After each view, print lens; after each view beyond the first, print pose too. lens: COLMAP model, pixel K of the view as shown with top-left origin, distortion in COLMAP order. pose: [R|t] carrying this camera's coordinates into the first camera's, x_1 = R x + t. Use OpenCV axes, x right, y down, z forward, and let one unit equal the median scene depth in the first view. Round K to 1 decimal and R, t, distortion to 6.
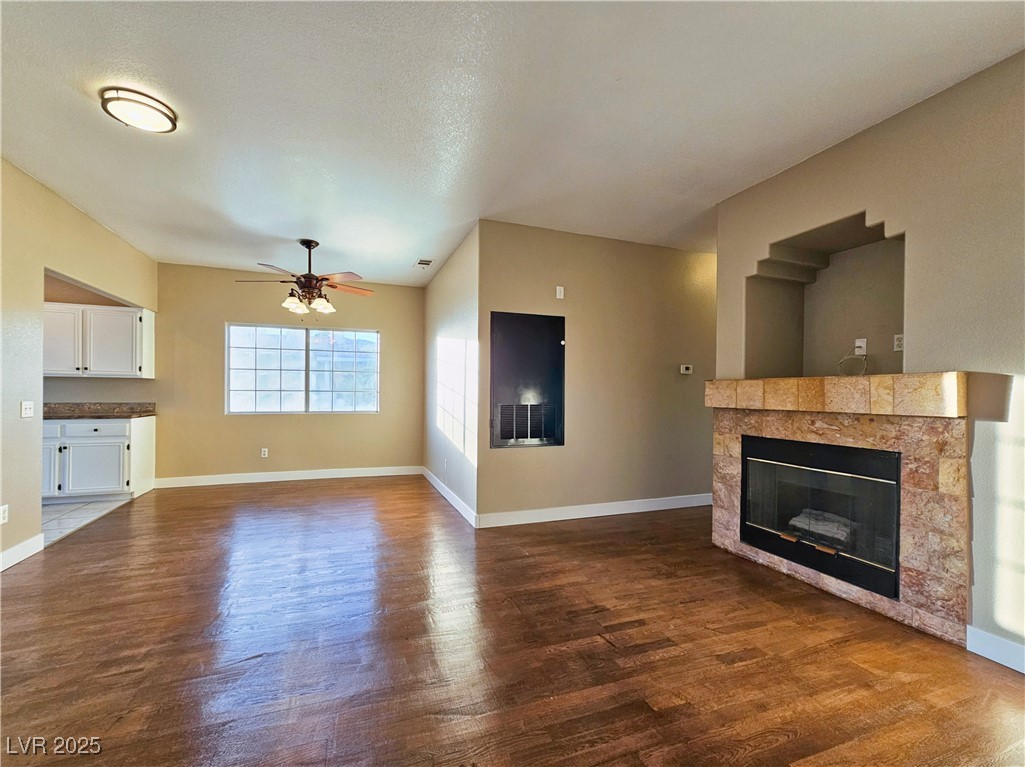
lens RADIAL K [[438.5, 0, 516.0], [0, 438.5, 394.4], [0, 0, 1]] dist [0.001098, 0.000188]
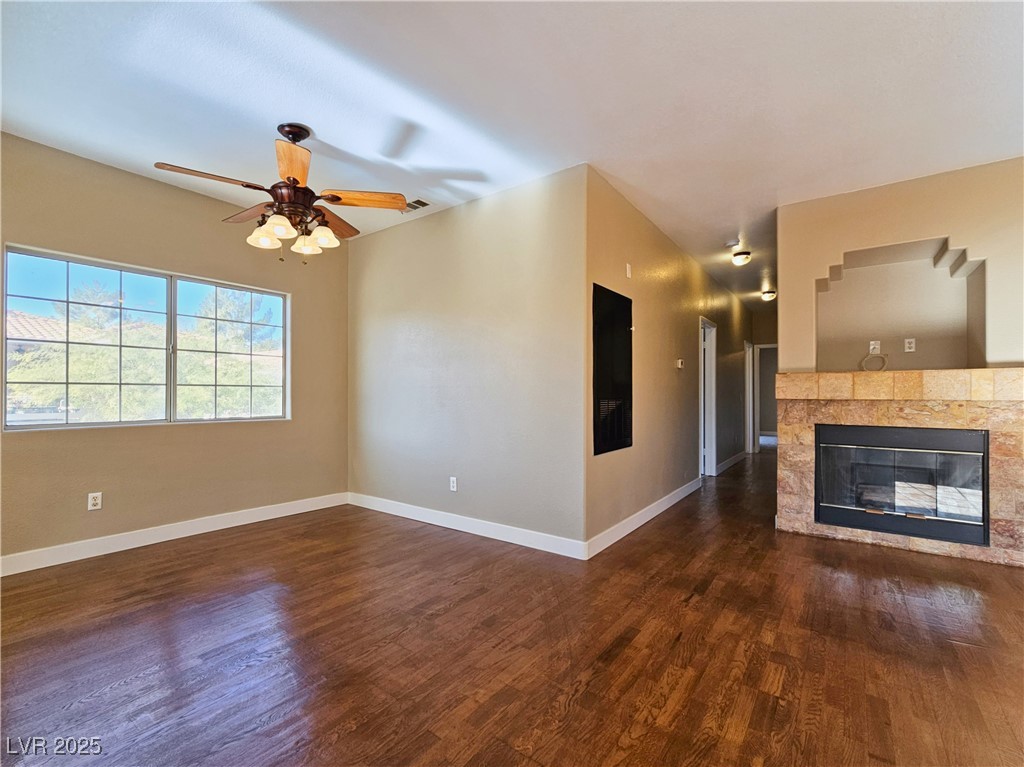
lens RADIAL K [[462.0, 0, 507.4], [0, 462.0, 389.4], [0, 0, 1]] dist [-0.001460, -0.000015]
pose [[0.843878, -0.000642, 0.536534, -0.805696], [0.006092, 0.999946, -0.008387, 0.013355], [-0.536500, 0.010346, 0.843837, 0.481364]]
